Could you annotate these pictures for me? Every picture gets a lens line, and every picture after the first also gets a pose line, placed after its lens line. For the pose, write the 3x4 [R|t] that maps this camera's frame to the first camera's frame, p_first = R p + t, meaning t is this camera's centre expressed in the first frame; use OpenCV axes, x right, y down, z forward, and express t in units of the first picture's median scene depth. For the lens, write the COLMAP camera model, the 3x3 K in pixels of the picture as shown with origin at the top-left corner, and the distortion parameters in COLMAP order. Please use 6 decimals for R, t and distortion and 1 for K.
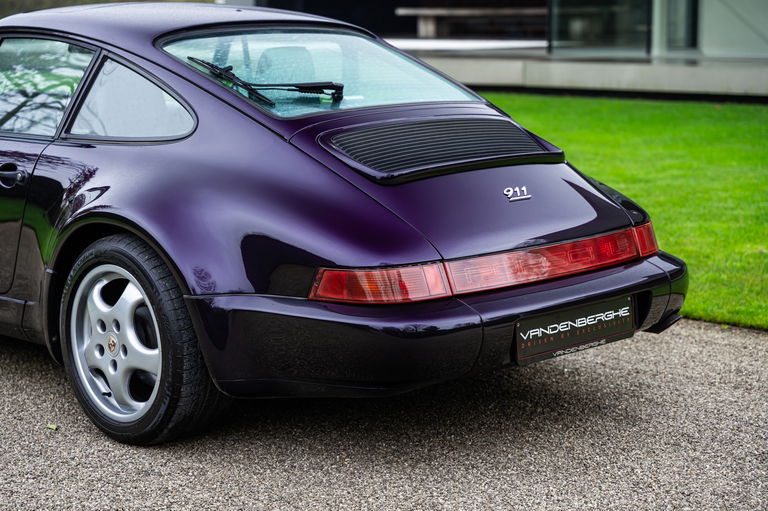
lens RADIAL K [[1547.6, 0, 384.0], [0, 1547.6, 255.5], [0, 0, 1]] dist [-0.025135, -0.122922]
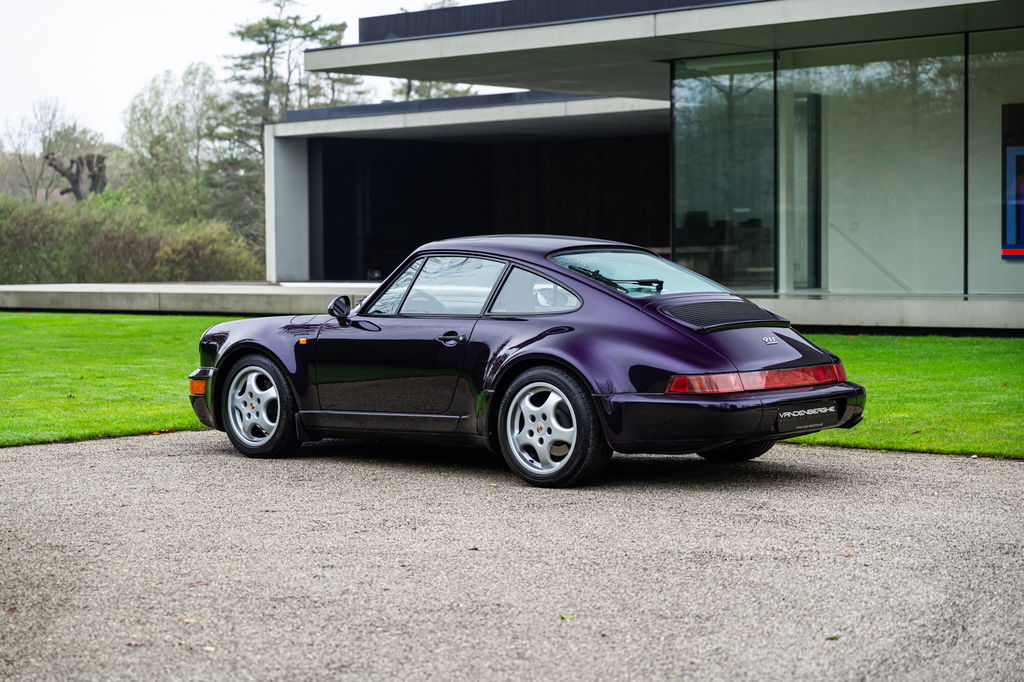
lens RADIAL K [[2063.4, 0, 512.0], [0, 2063.4, 341.0], [0, 0, 1]] dist [-0.025135, -0.122922]
pose [[0.998037, -0.005984, 0.062346, -0.345815], [0.013175, 0.993211, -0.115575, 0.223103], [-0.061231, 0.116170, 0.991340, -1.274462]]
